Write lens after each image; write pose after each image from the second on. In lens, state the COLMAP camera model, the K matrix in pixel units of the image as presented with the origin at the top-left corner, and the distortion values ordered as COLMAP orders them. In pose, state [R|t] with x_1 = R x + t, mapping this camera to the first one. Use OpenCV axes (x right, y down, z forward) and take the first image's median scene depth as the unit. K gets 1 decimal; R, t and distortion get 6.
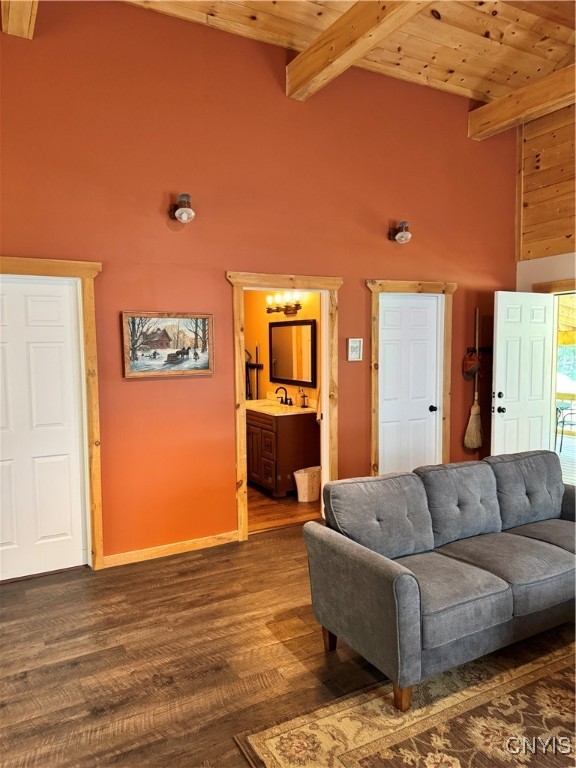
lens RADIAL K [[536.1, 0, 283.7], [0, 536.1, 386.4], [0, 0, 1]] dist [0.056230, -0.111884]
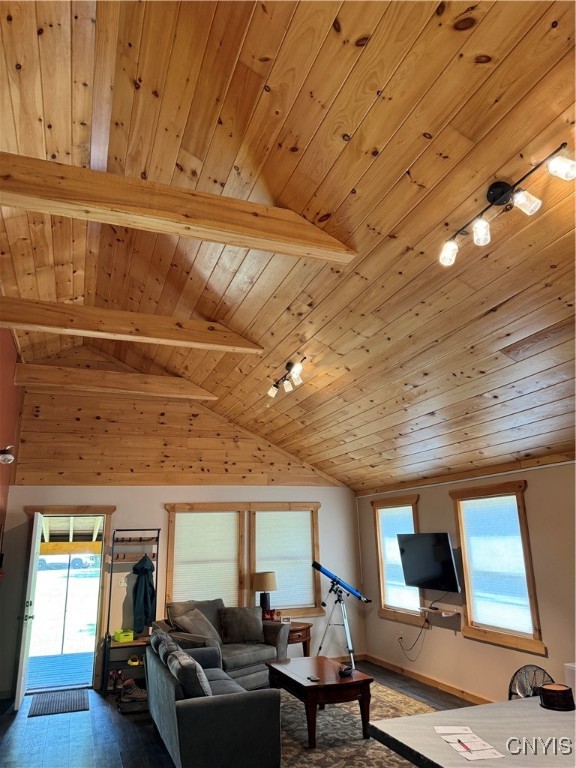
lens RADIAL K [[536.1, 0, 283.7], [0, 536.1, 386.4], [0, 0, 1]] dist [0.056230, -0.111884]
pose [[0.134850, 0.281845, 0.949936, -0.726335], [0.100037, 0.949922, -0.296042, -0.029452], [-0.985803, 0.134950, 0.099902, 0.281327]]
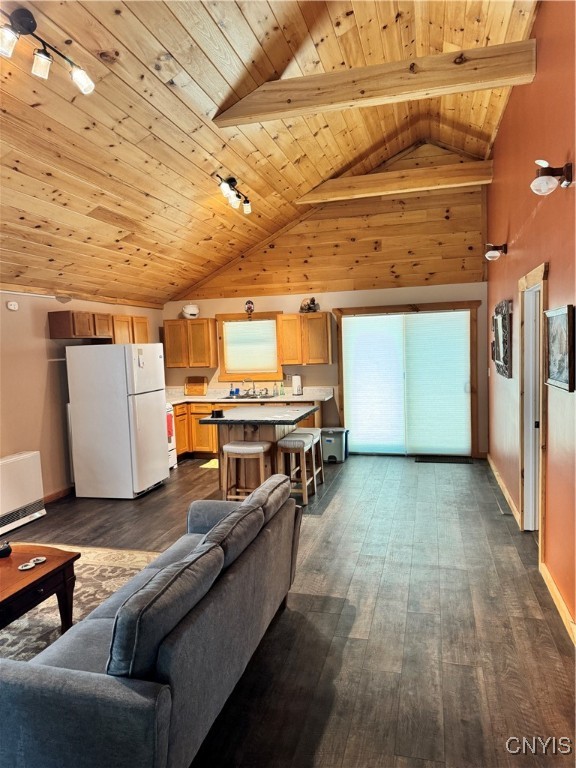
lens RADIAL K [[536.1, 0, 283.7], [0, 536.1, 386.4], [0, 0, 1]] dist [0.056230, -0.111884]
pose [[-0.684176, 0.093502, -0.723299, 0.496102], [-0.019129, 0.989106, 0.145958, -0.100404], [0.729066, 0.113697, -0.674934, 0.949387]]
